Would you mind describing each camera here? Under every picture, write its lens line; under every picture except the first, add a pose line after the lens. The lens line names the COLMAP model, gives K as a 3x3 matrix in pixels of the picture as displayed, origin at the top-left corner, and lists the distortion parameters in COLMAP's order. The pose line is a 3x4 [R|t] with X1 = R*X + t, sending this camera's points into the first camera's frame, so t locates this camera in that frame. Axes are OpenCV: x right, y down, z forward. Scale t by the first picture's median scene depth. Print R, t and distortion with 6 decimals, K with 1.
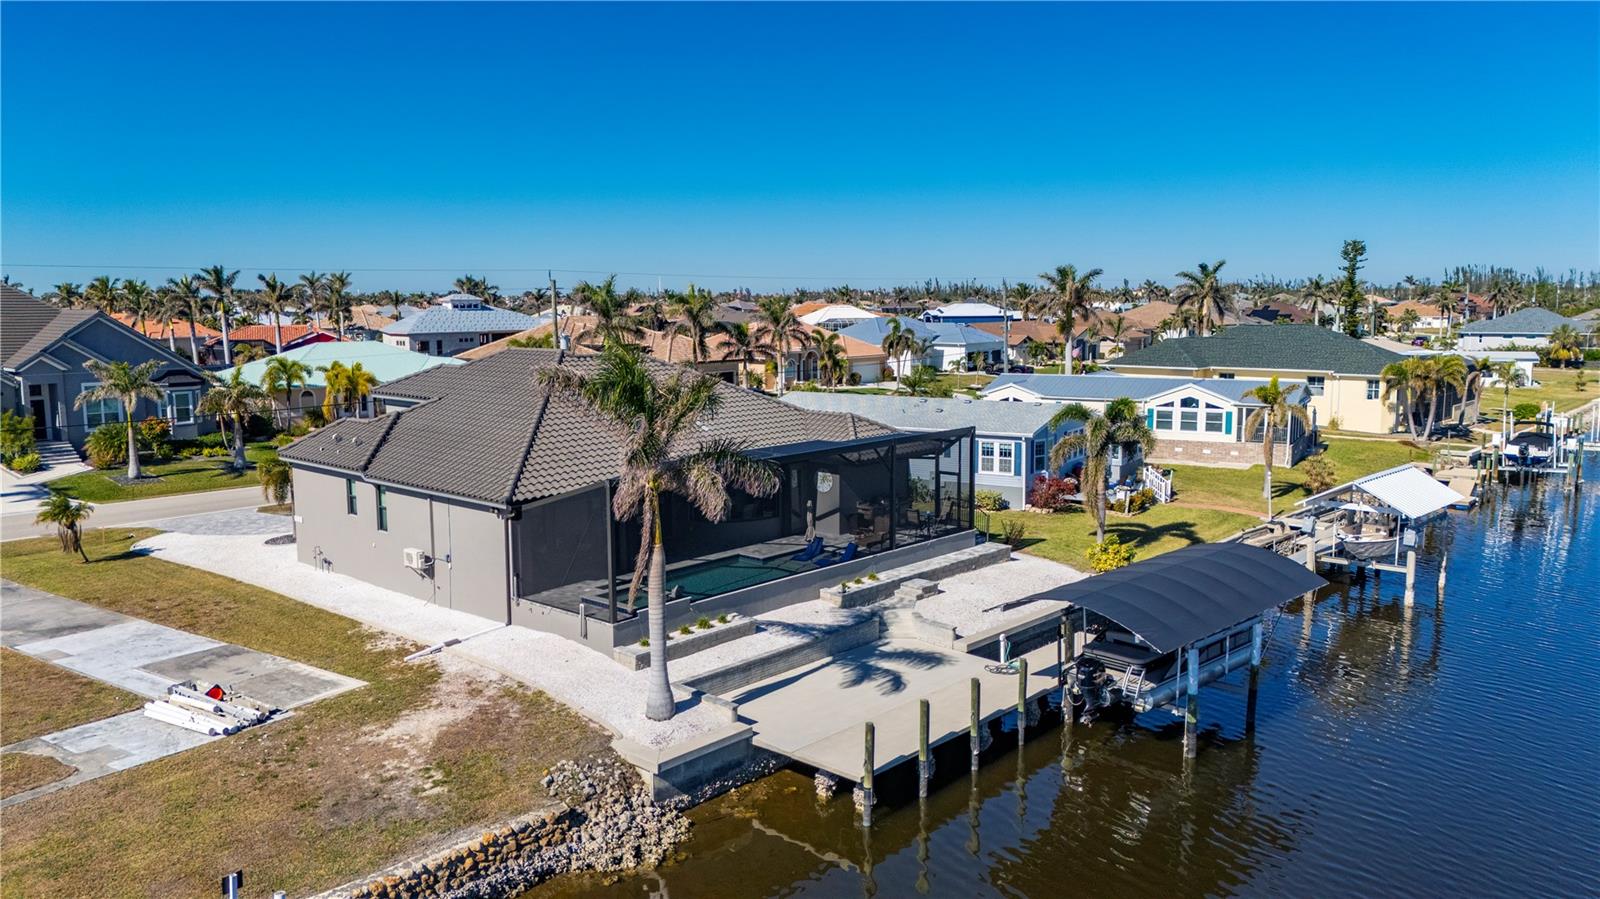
lens RADIAL K [[1166.9, 0, 794.9], [0, 1166.9, 450.9], [0, 0, 1]] dist [0.105684, -0.113716]
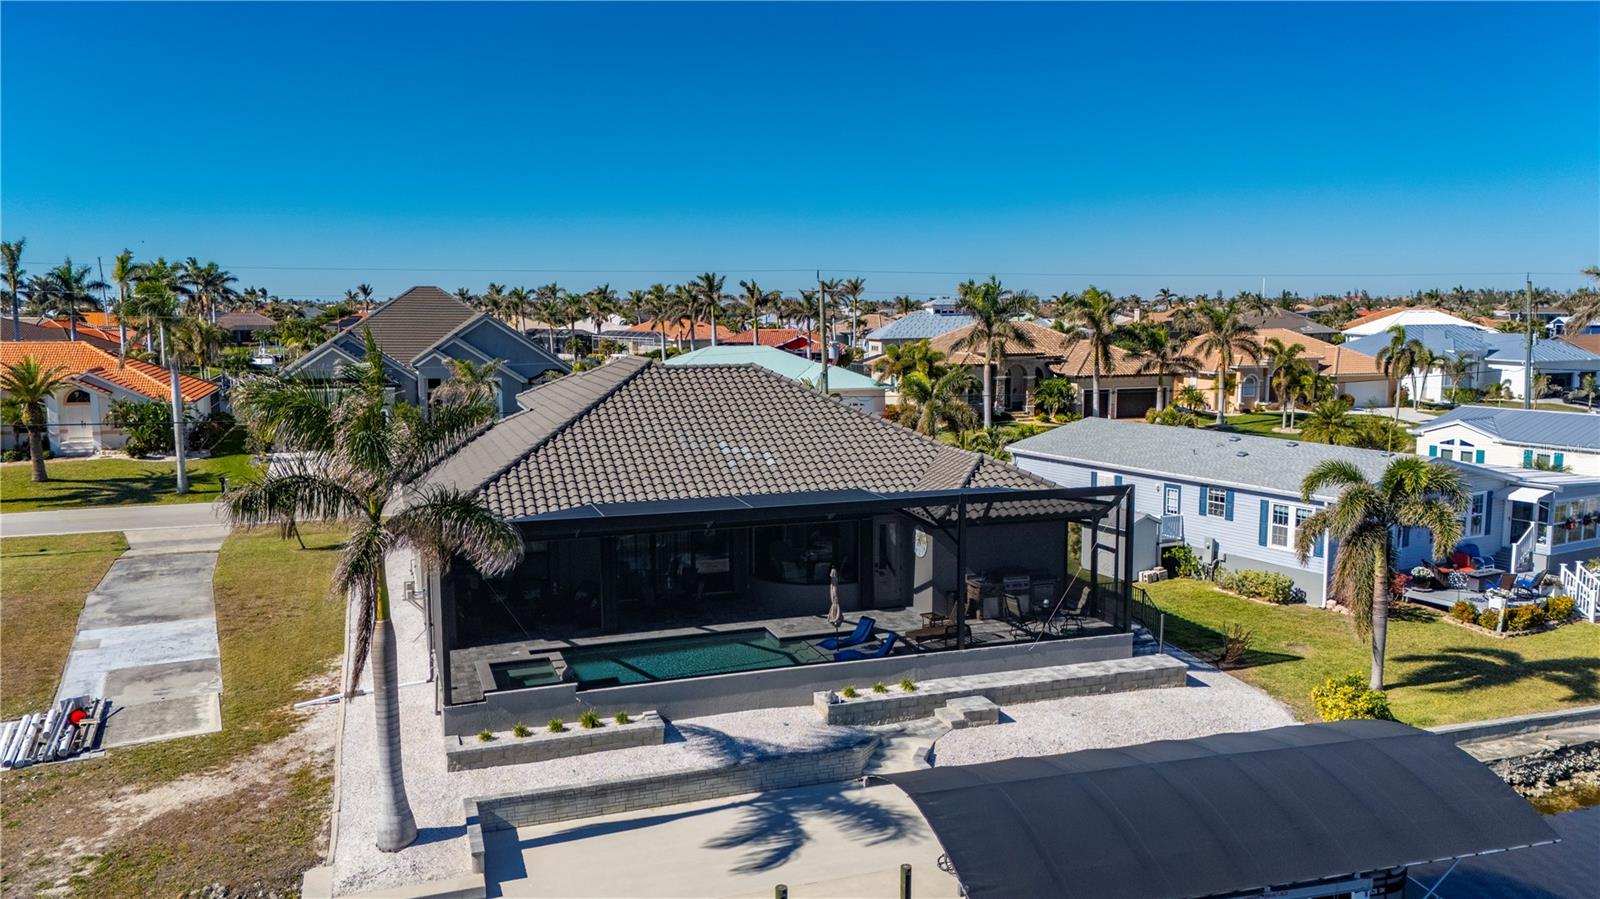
lens RADIAL K [[1194.3, 0, 796.0], [0, 1194.3, 444.8], [0, 0, 1]] dist [0.074691, -0.063929]
pose [[0.882738, 0.059576, -0.466074, 0.385523], [-0.064885, 0.997882, 0.004663, -0.043663], [0.465364, 0.026125, 0.884734, 0.351988]]
